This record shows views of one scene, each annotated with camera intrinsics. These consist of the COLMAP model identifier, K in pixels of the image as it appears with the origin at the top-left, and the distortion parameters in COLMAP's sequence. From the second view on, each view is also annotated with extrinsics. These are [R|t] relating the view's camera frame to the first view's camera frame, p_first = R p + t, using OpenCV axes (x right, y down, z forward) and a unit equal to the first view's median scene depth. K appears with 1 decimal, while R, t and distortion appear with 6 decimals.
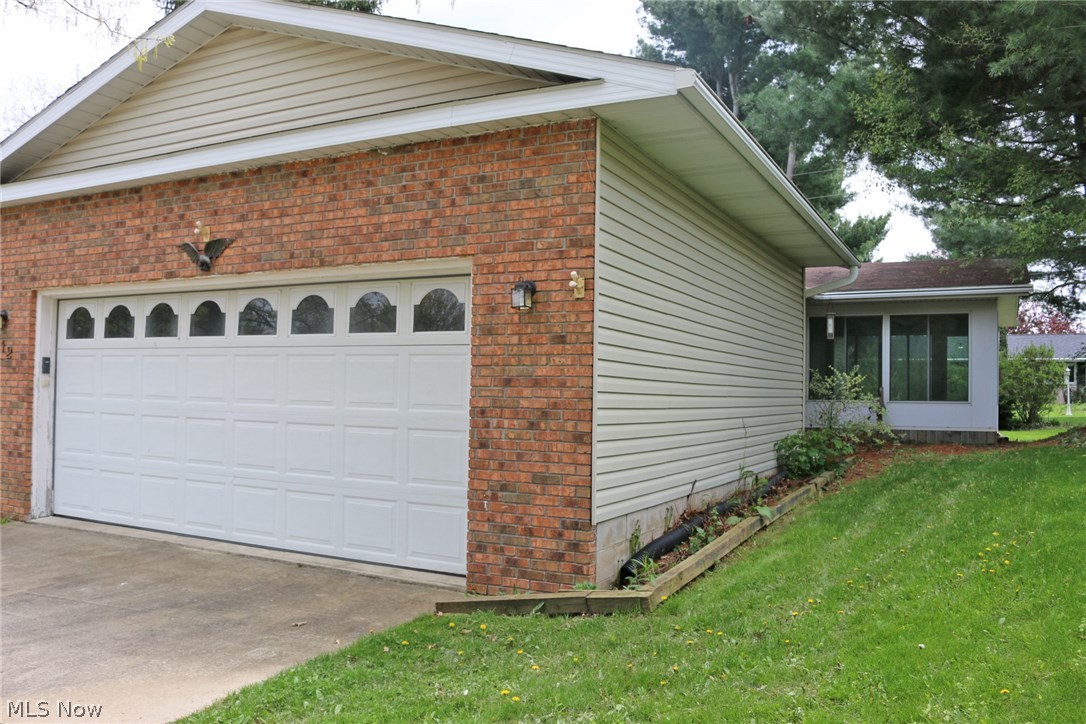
lens RADIAL K [[845.0, 0, 541.4], [0, 845.0, 367.7], [0, 0, 1]] dist [-0.069247, 0.013692]
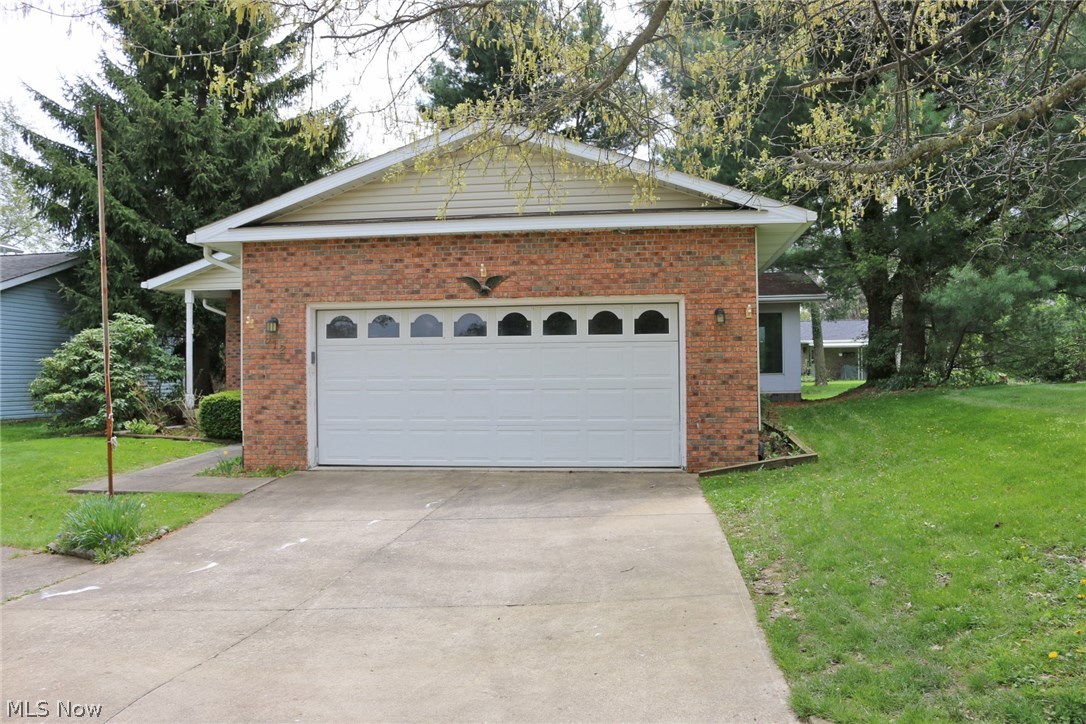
lens RADIAL K [[865.4, 0, 543.1], [0, 865.4, 367.3], [0, 0, 1]] dist [-0.108324, -0.001167]
pose [[0.936668, -0.021409, 0.349564, -0.951423], [0.015979, 0.999703, 0.018411, -0.009020], [-0.349854, -0.011660, 0.936732, -0.621706]]
